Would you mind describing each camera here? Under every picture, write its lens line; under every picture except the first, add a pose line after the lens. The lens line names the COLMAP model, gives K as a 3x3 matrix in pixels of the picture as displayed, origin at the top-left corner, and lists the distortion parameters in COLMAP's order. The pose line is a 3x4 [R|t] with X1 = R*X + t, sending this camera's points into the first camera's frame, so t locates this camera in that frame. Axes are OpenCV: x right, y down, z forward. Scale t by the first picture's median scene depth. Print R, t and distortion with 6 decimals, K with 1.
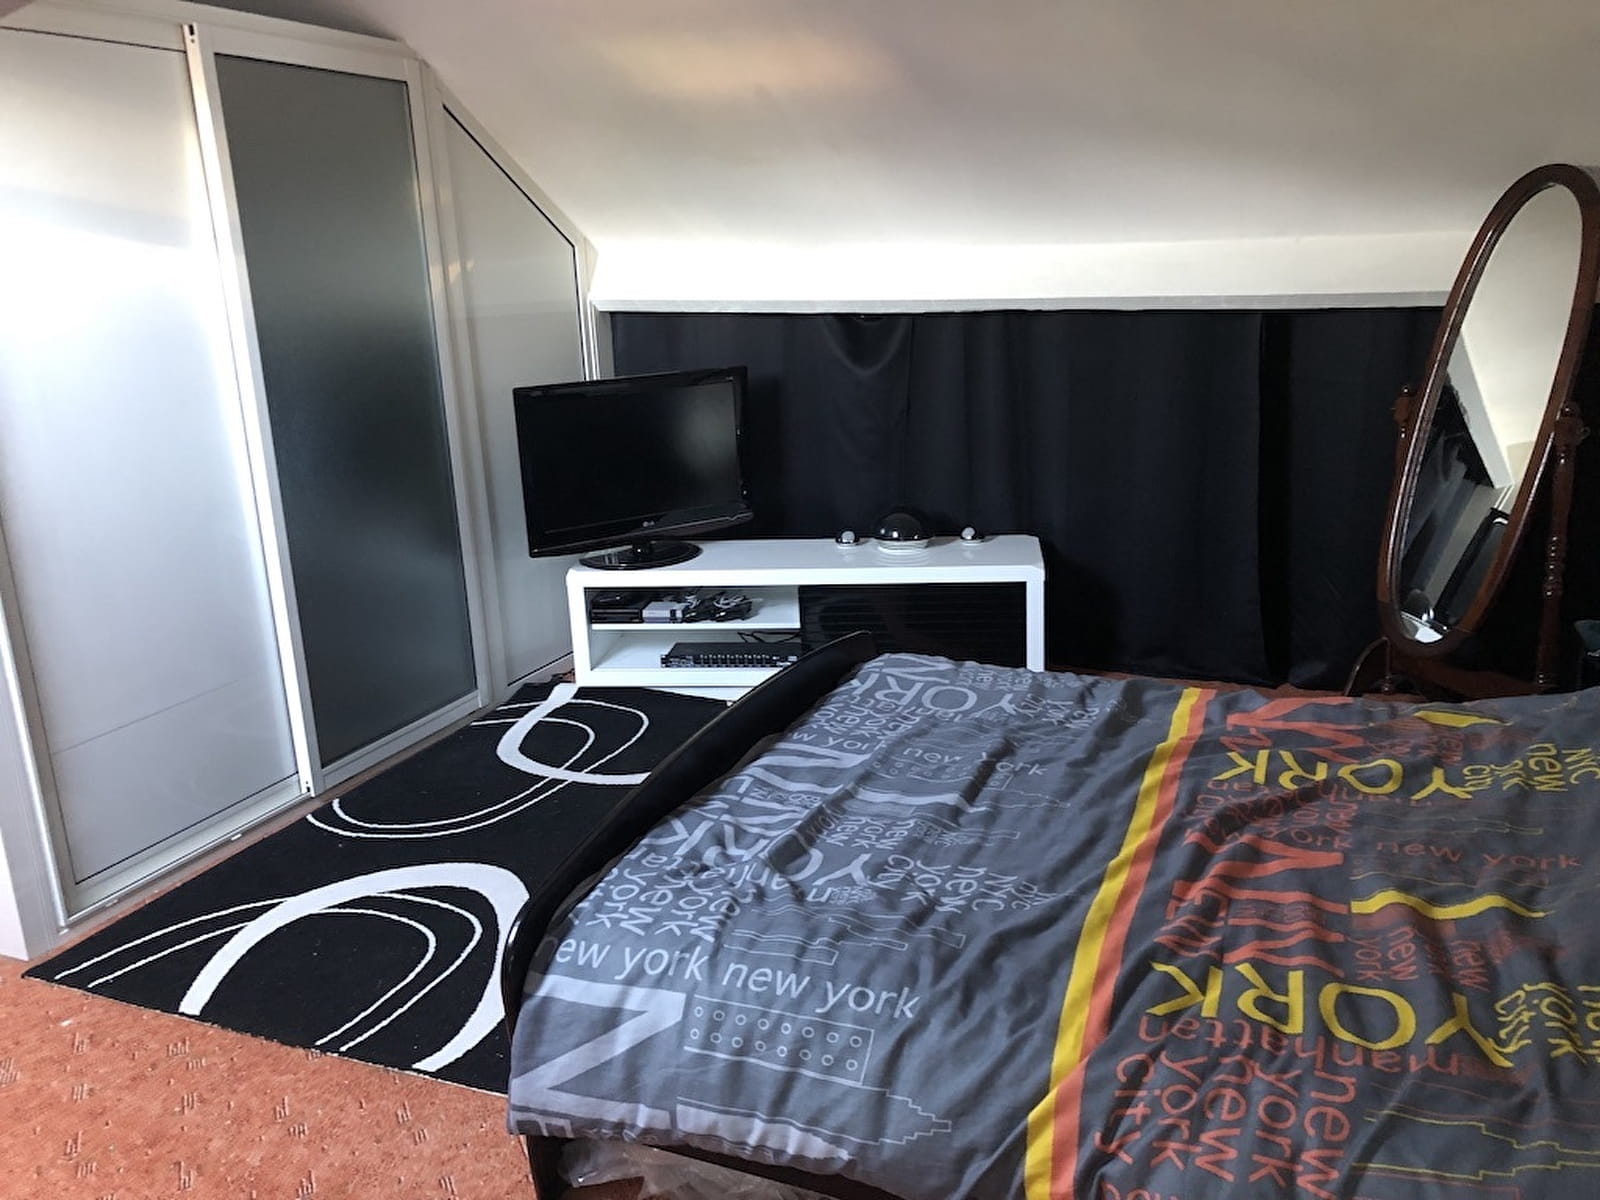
lens RADIAL K [[1338.3, 0, 802.9], [0, 1338.3, 600.1], [0, 0, 1]] dist [0.036594, 0.000157]
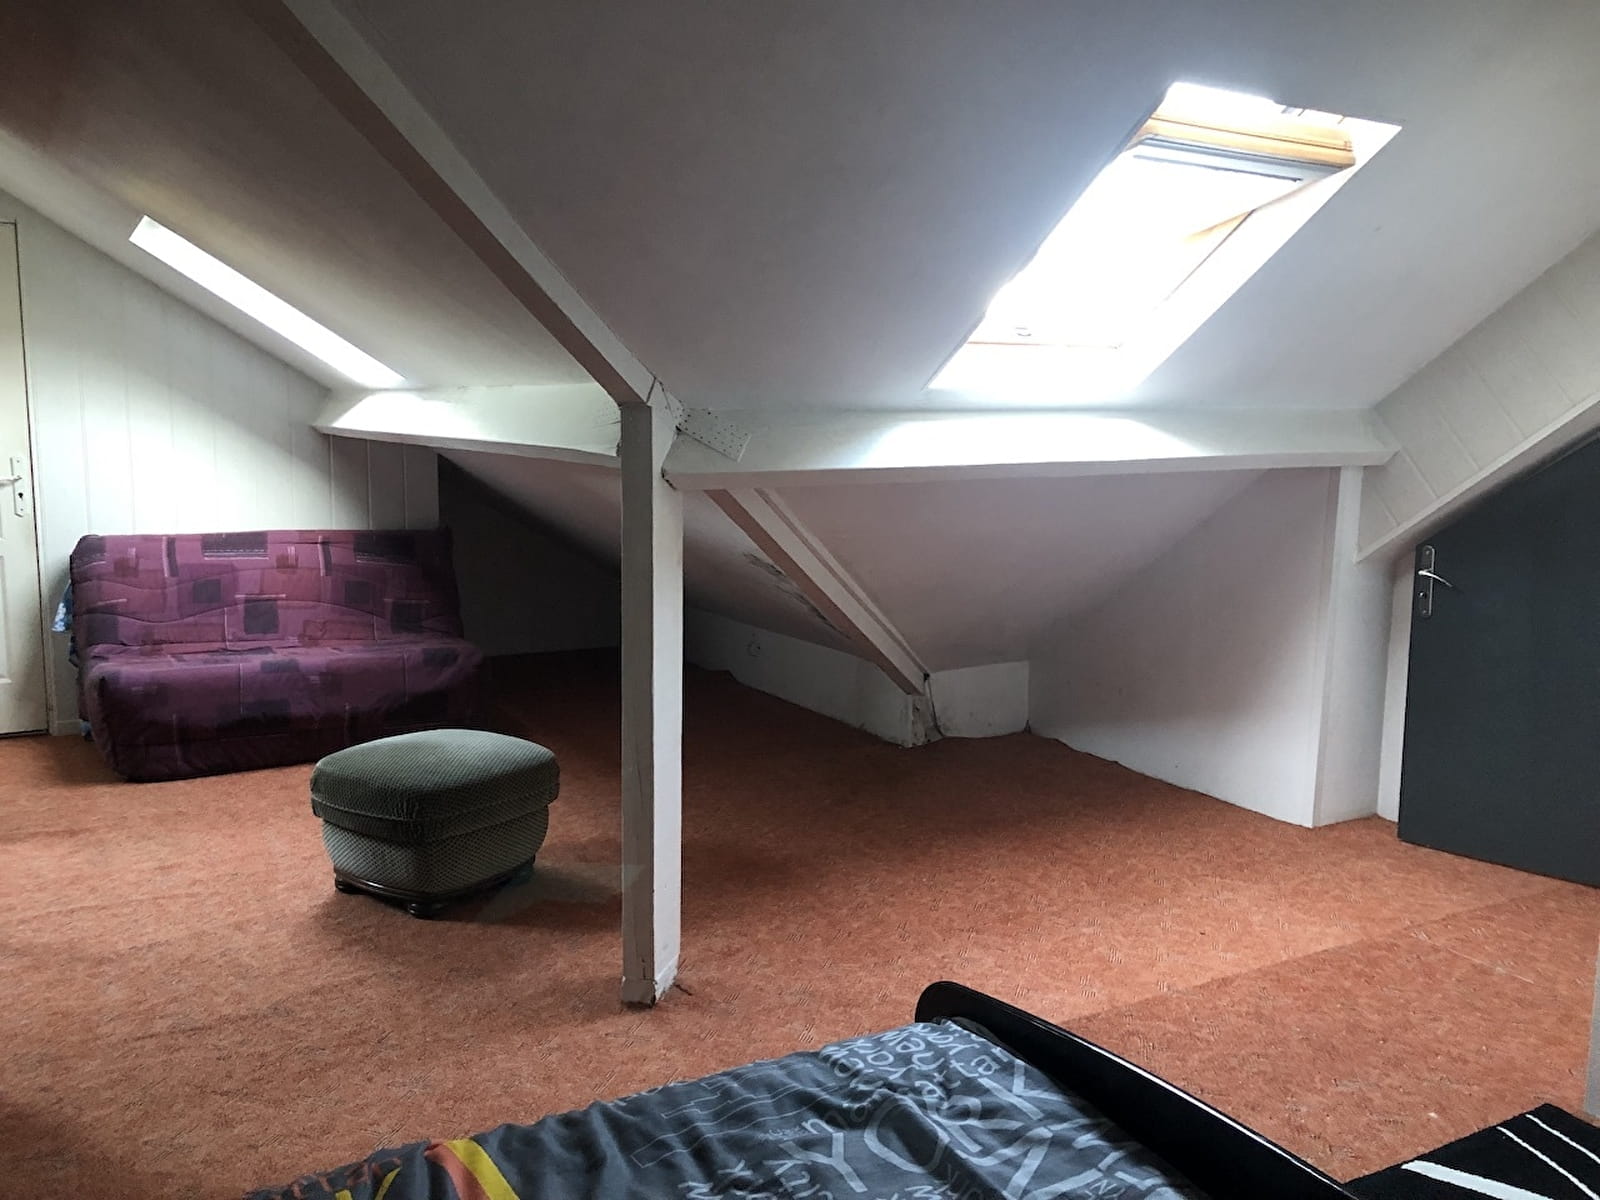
lens RADIAL K [[1338.3, 0, 801.5], [0, 1338.3, 601.6], [0, 0, 1]] dist [0.036594, 0.000157]
pose [[-0.641958, 0.133474, -0.755033, 0.607655], [-0.181024, 0.930509, 0.318408, -0.360880], [0.745064, 0.341083, -0.573186, 1.314035]]
